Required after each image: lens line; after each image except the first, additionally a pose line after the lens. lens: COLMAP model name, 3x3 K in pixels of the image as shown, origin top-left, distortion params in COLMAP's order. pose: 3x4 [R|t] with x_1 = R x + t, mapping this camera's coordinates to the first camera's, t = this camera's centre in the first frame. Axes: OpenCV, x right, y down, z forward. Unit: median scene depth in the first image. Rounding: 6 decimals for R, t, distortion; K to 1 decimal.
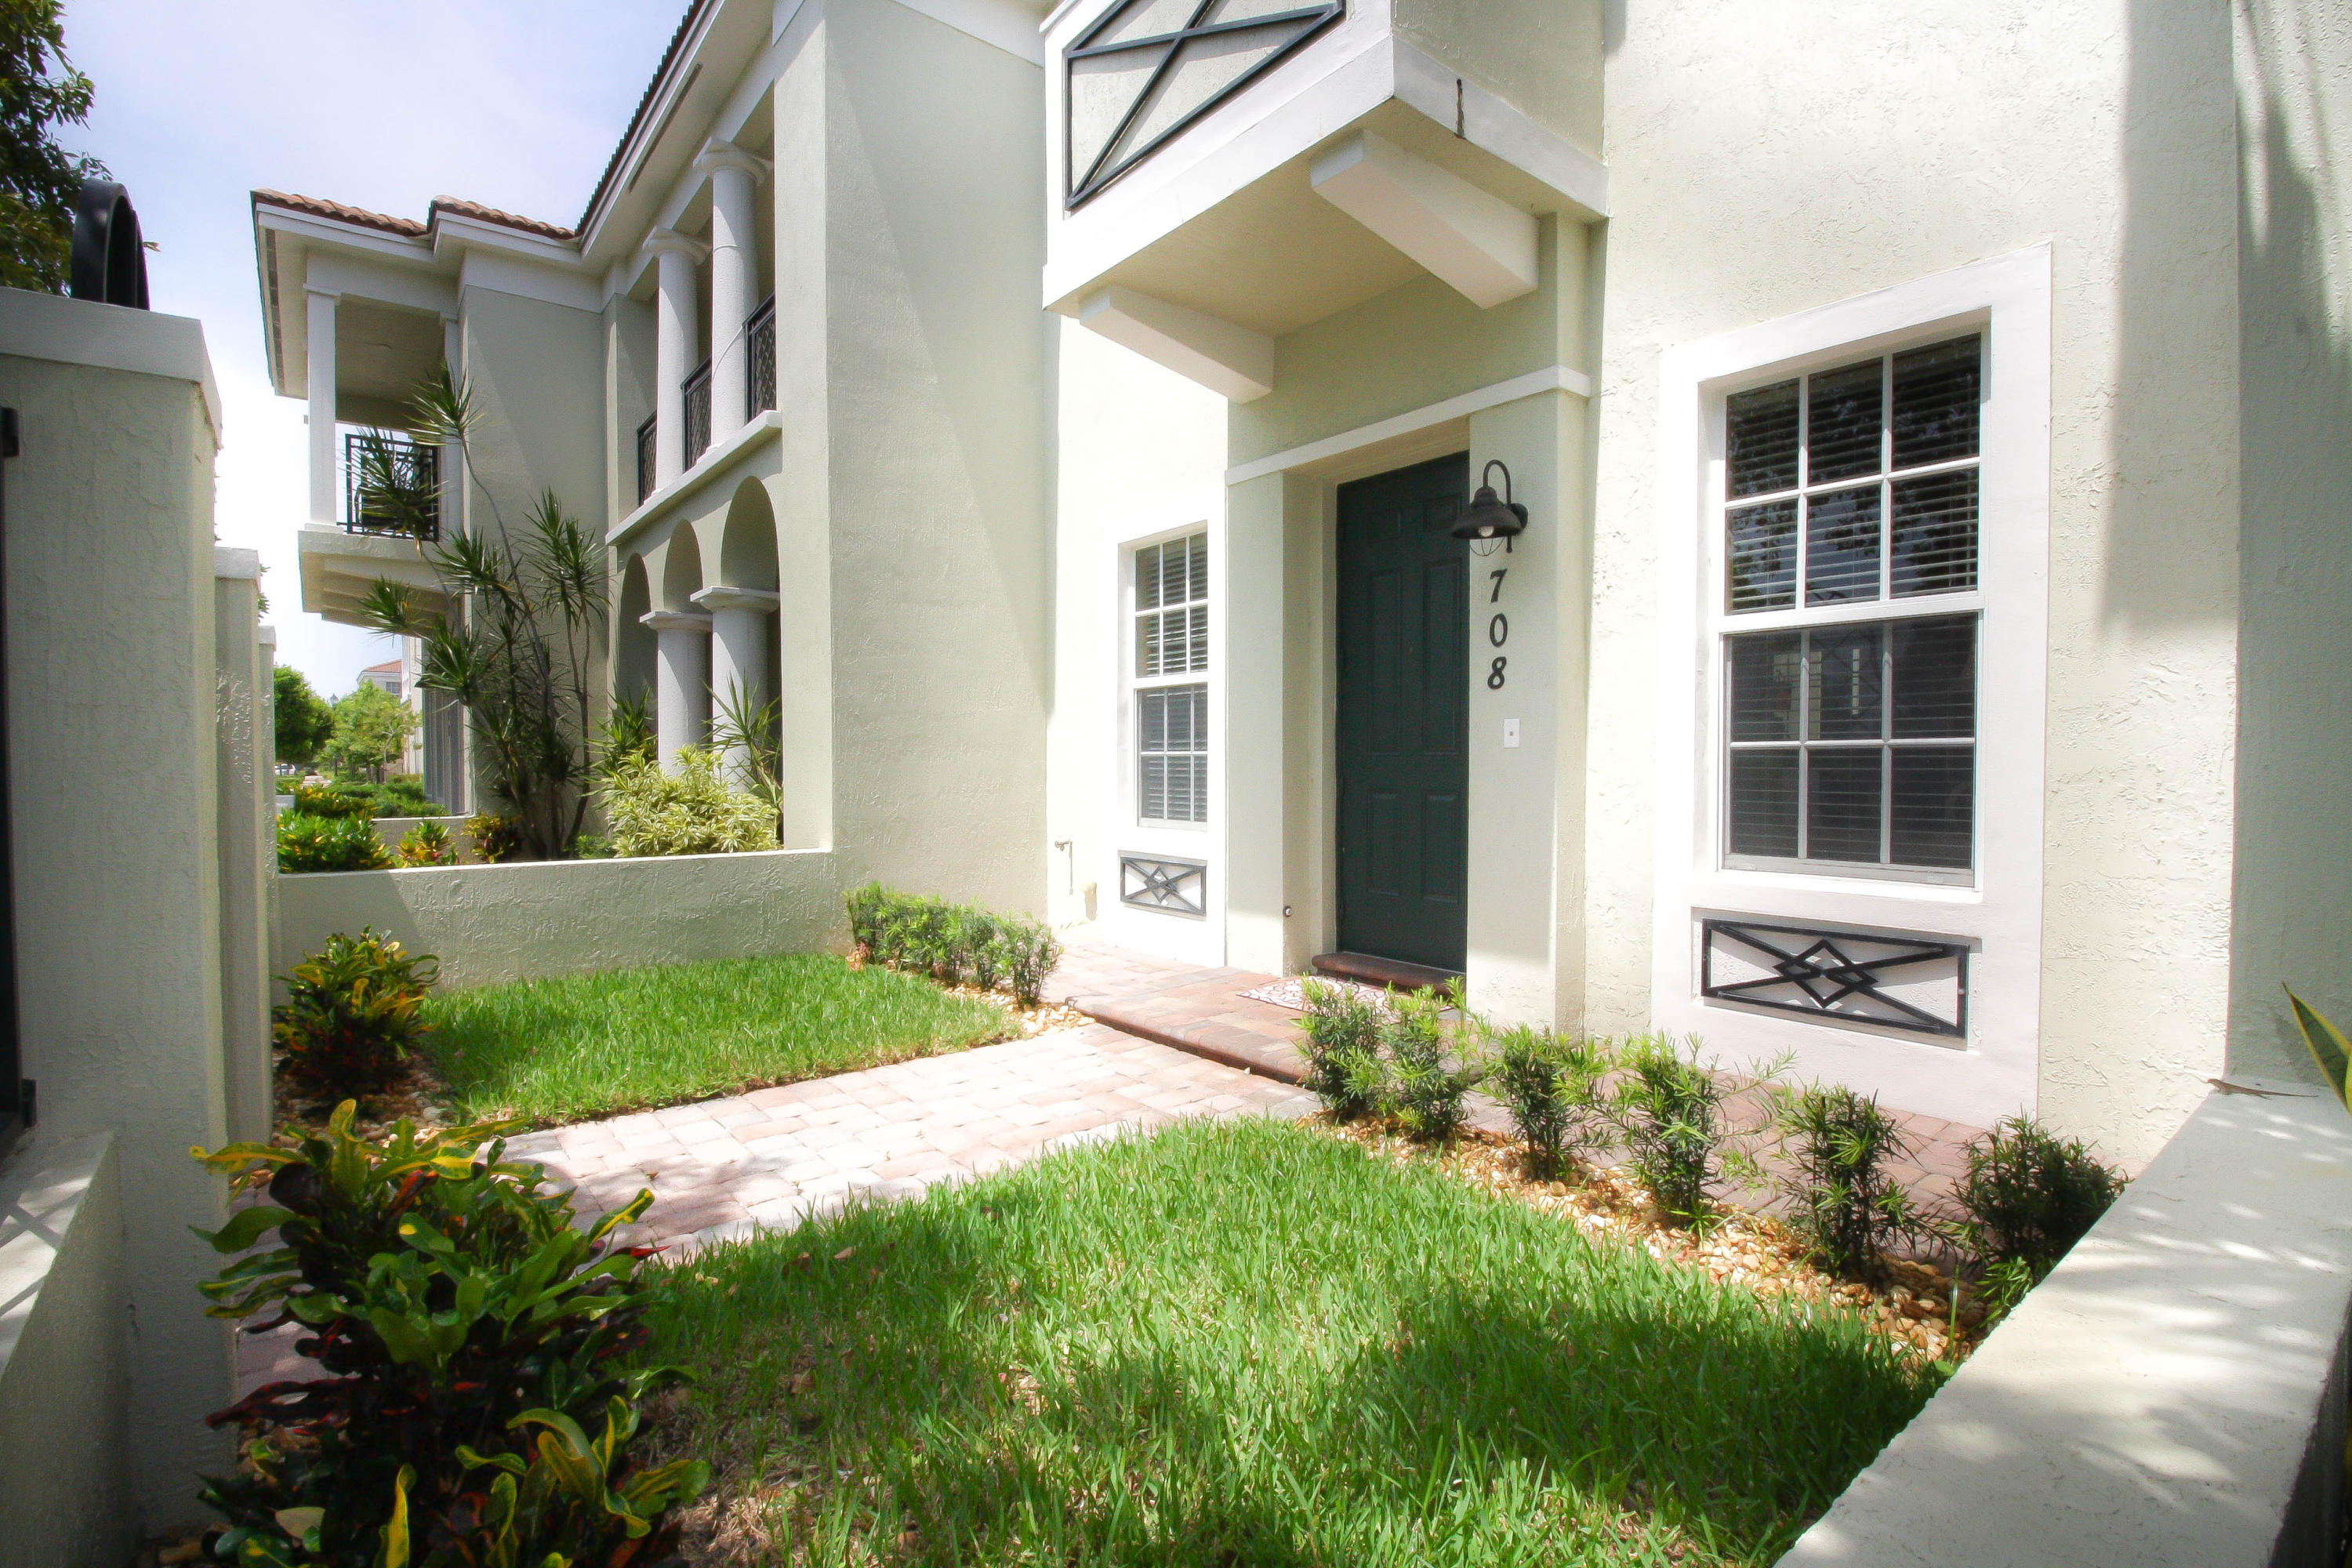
lens RADIAL K [[1092.4, 0, 1176.0], [0, 1092.4, 784.0], [0, 0, 1]] dist [-0.000535, -0.000075]
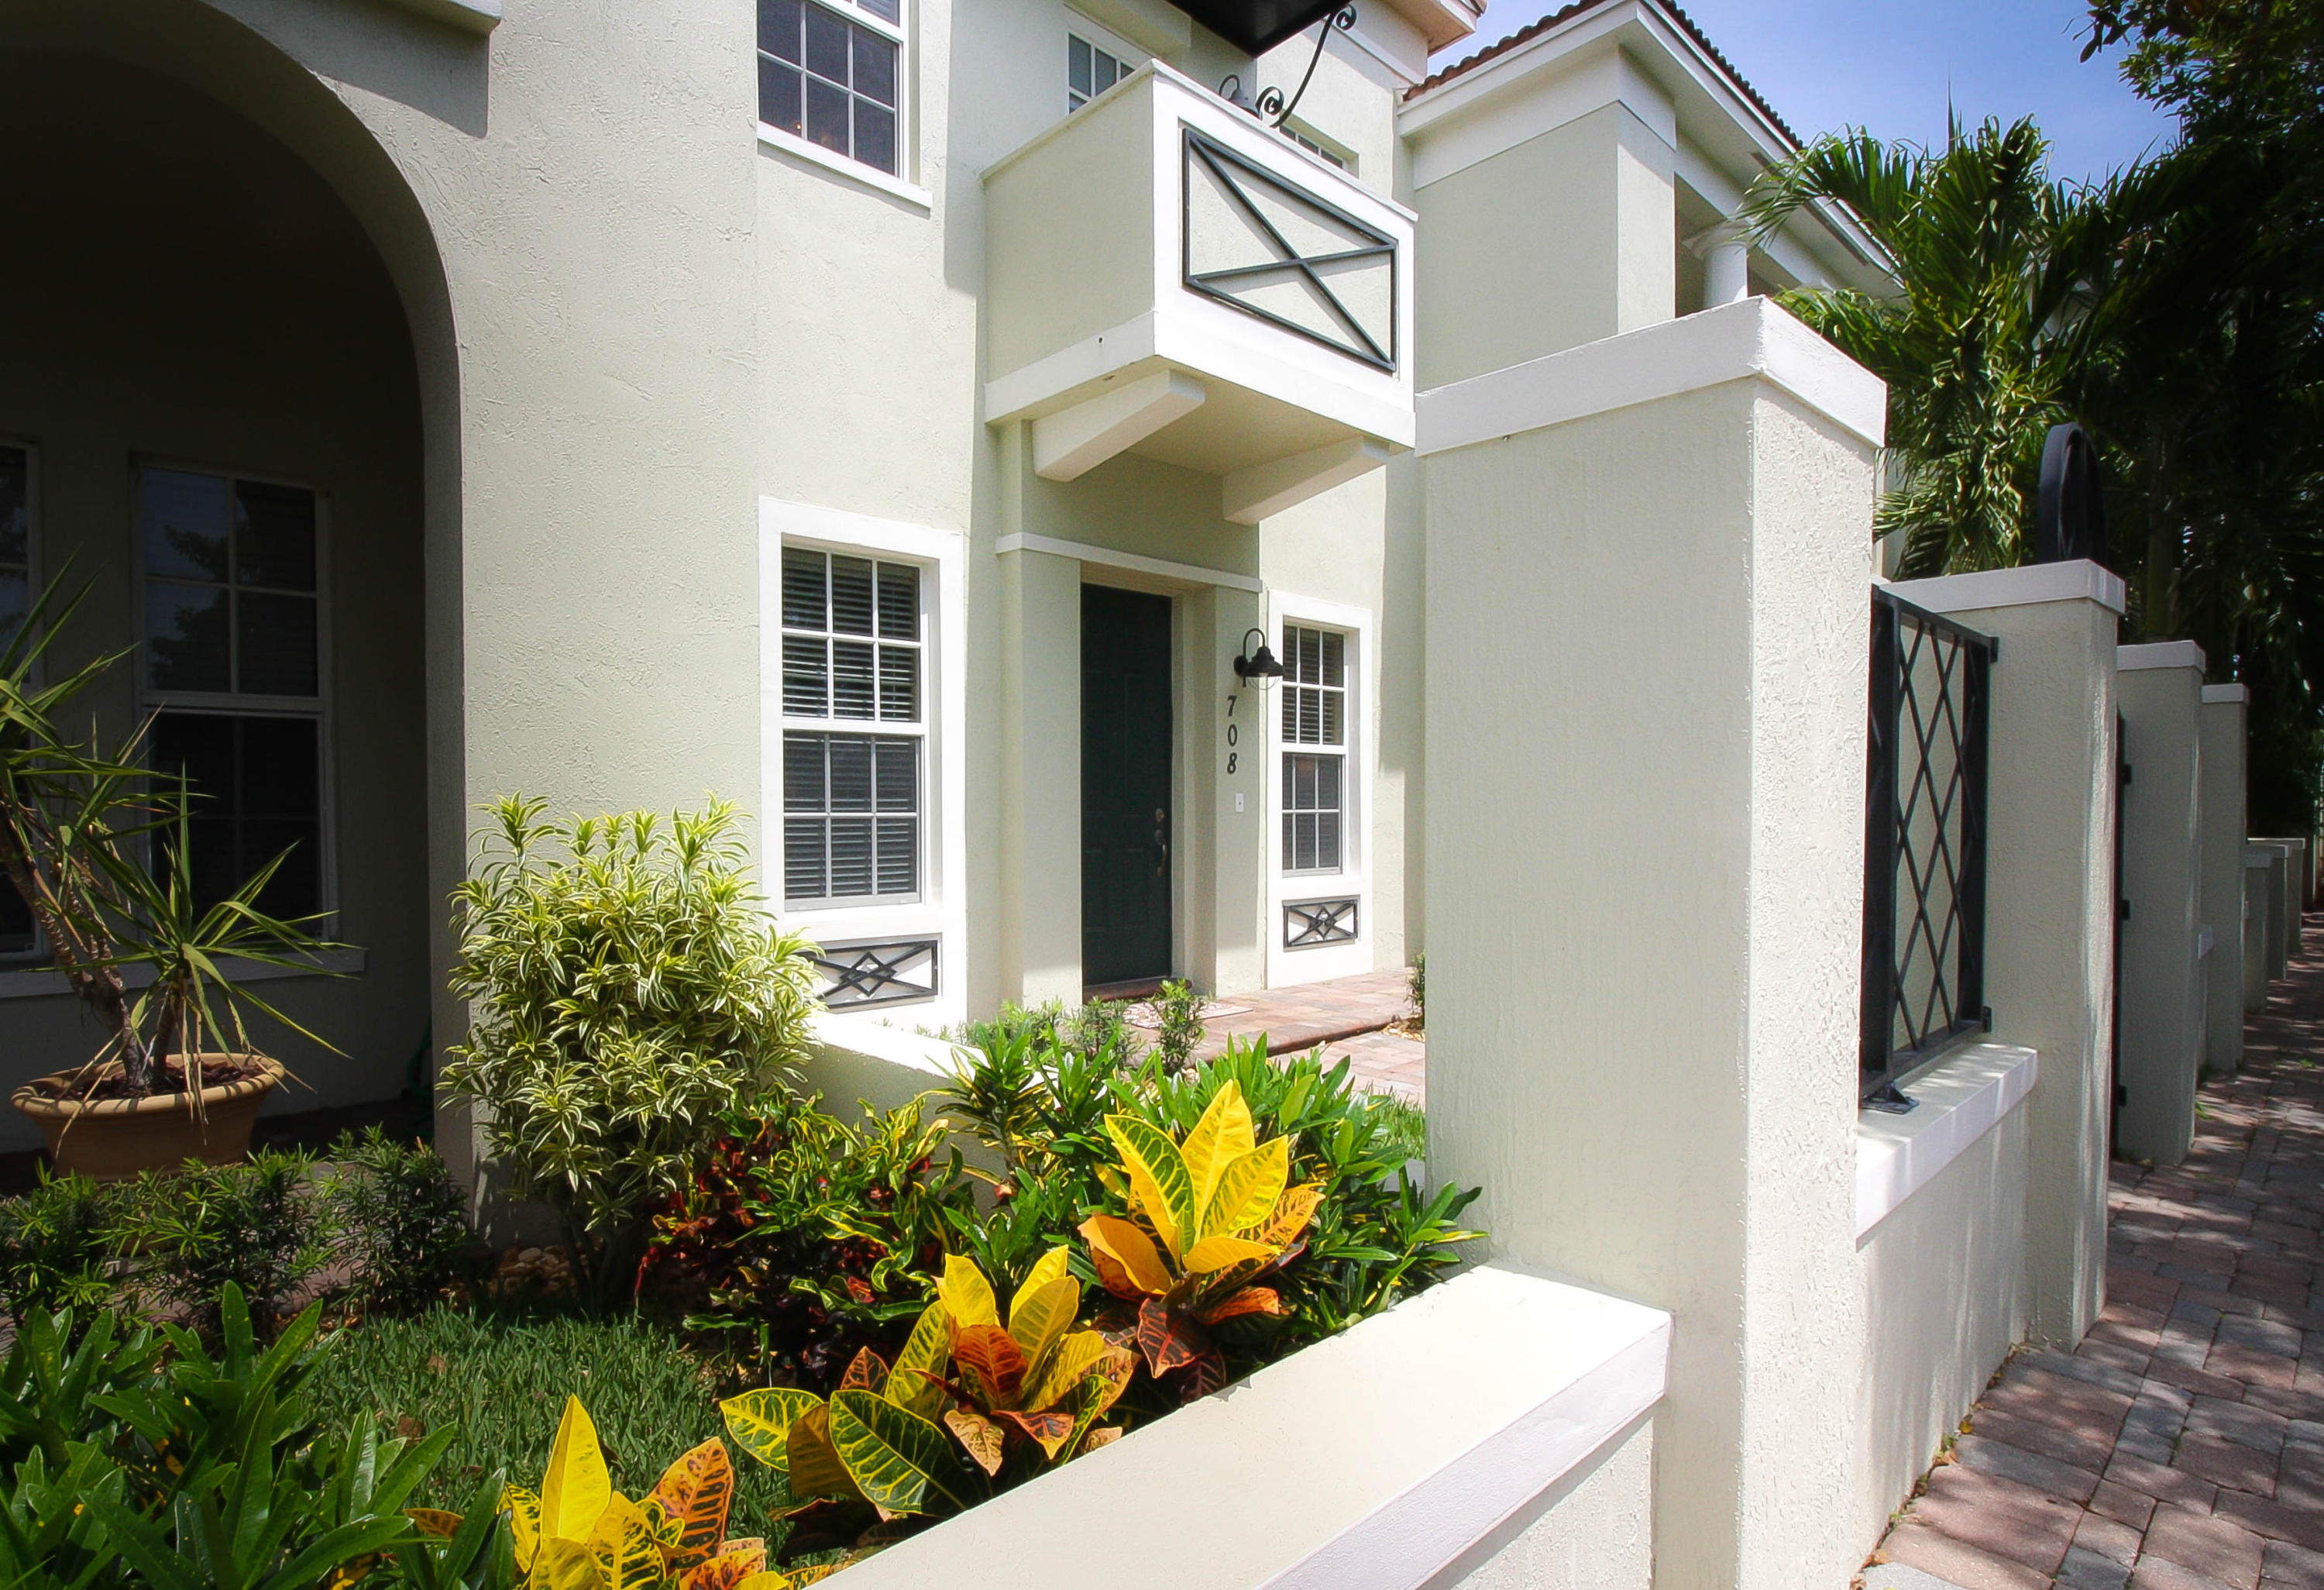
lens RADIAL K [[1076.9, 0, 716.6], [0, 1076.9, 860.5], [0, 0, 1]] dist [0.000016, -0.000015]
pose [[0.111420, -0.024369, 0.993475, -0.871519], [0.035913, 0.999145, 0.020480, -0.014686], [-0.993124, 0.033396, 0.112199, 1.070810]]
